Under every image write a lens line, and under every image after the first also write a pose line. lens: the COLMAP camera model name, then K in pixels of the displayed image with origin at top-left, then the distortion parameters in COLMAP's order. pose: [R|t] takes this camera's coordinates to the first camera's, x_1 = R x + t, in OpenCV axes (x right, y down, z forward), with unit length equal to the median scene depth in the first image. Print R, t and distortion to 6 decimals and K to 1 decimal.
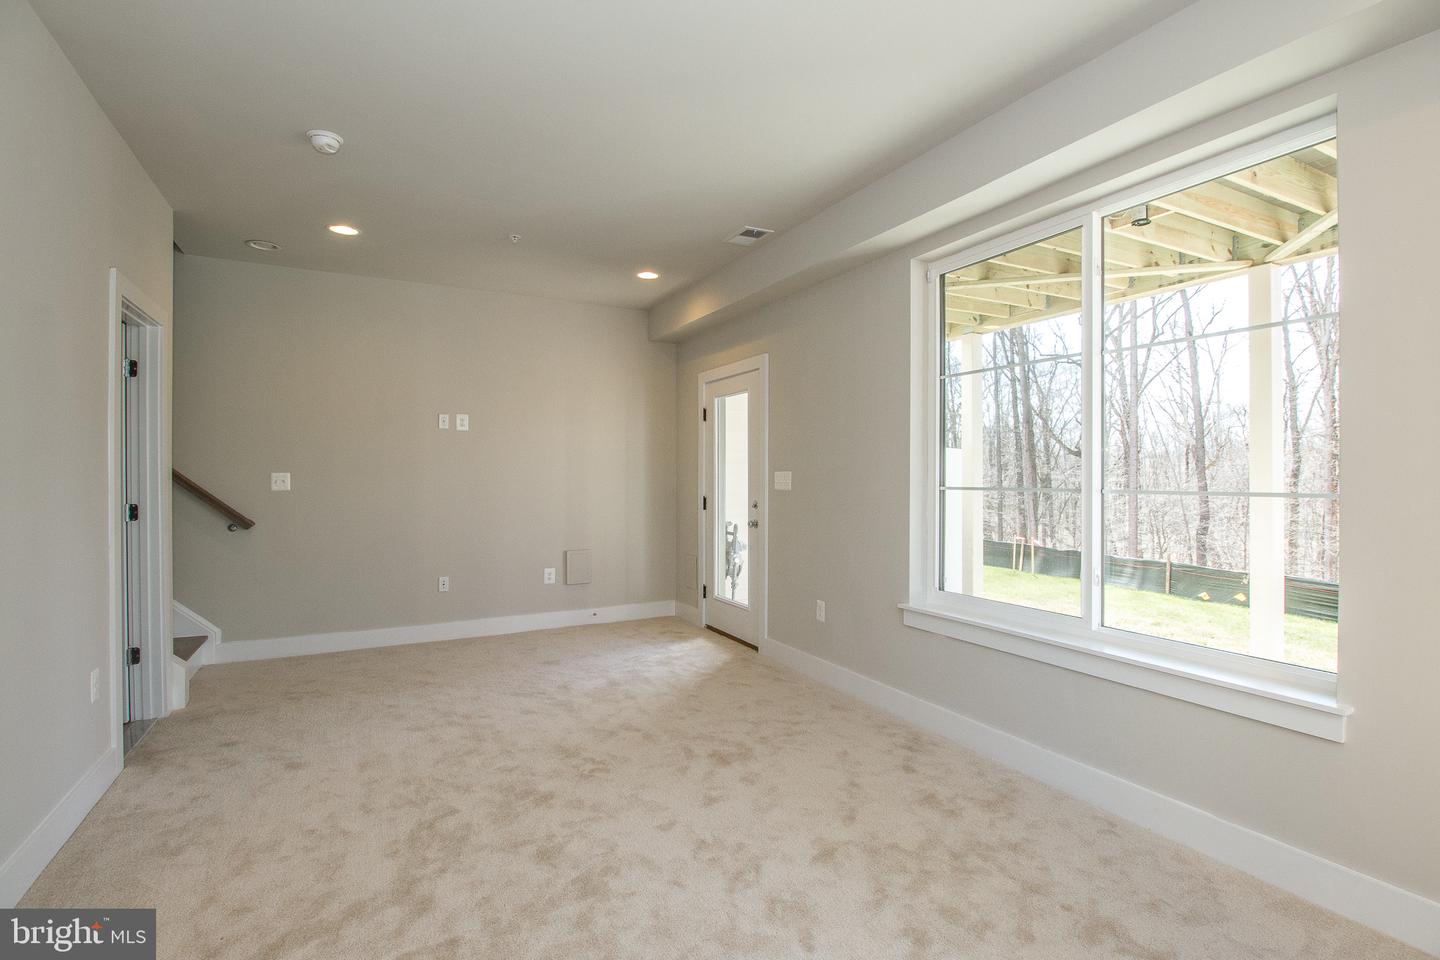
lens RADIAL K [[687.5, 0, 720.0], [0, 687.5, 480.0], [0, 0, 1]] dist [0.002535, -0.014183]
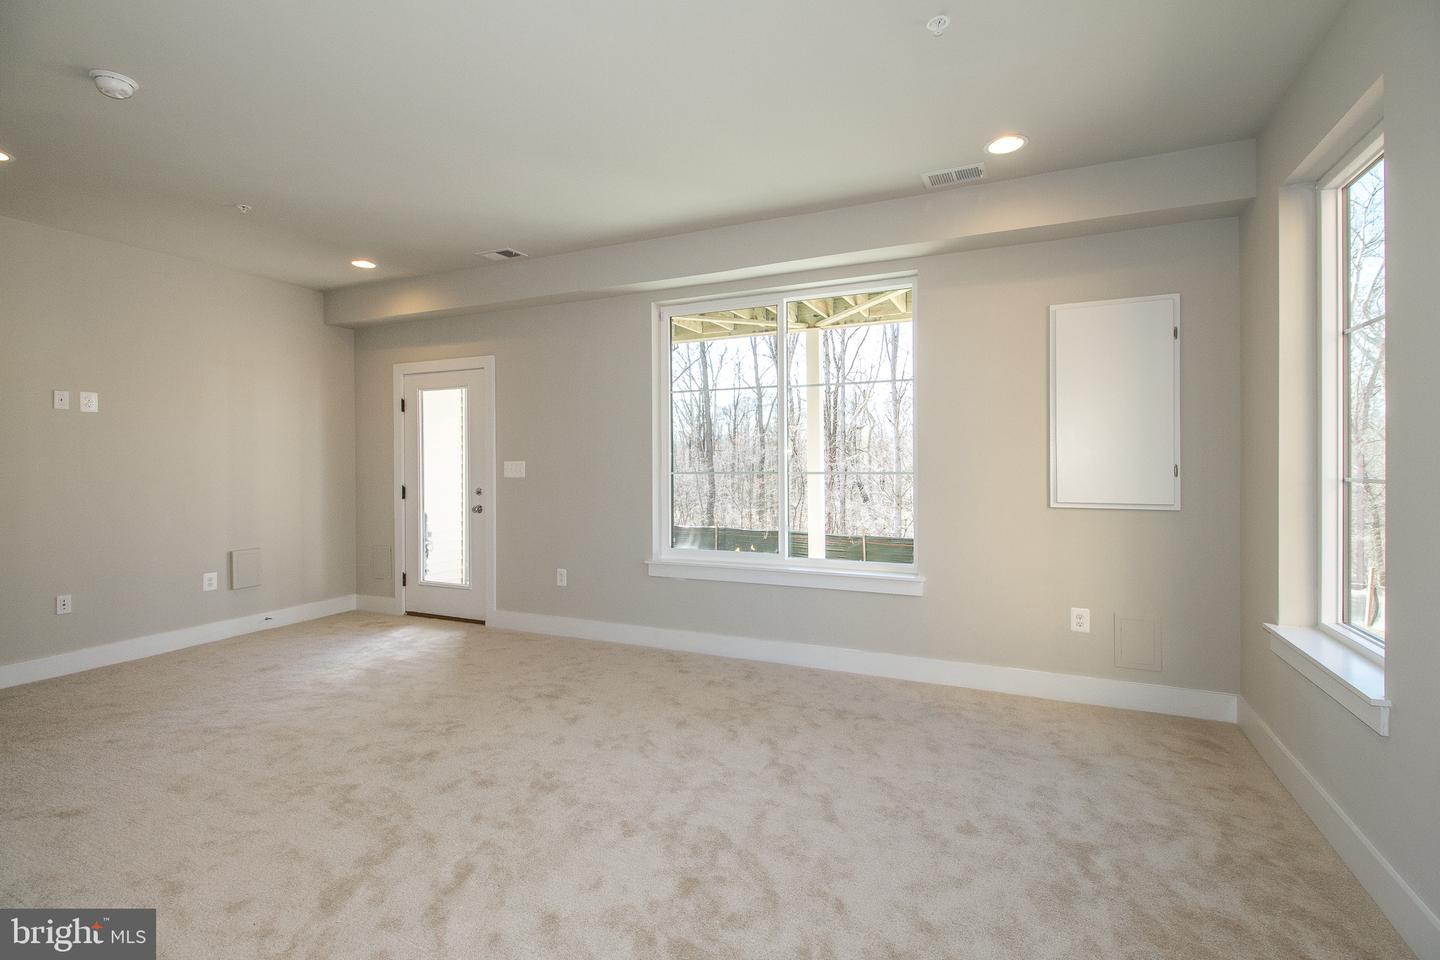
lens RADIAL K [[664.0, 0, 721.2], [0, 664.0, 467.2], [0, 0, 1]] dist [0.012925, -0.011663]
pose [[0.797067, -0.009960, 0.603808, -0.386920], [0.010740, 0.999940, 0.002316, -0.001437], [-0.603795, 0.004638, 0.797126, -0.109285]]
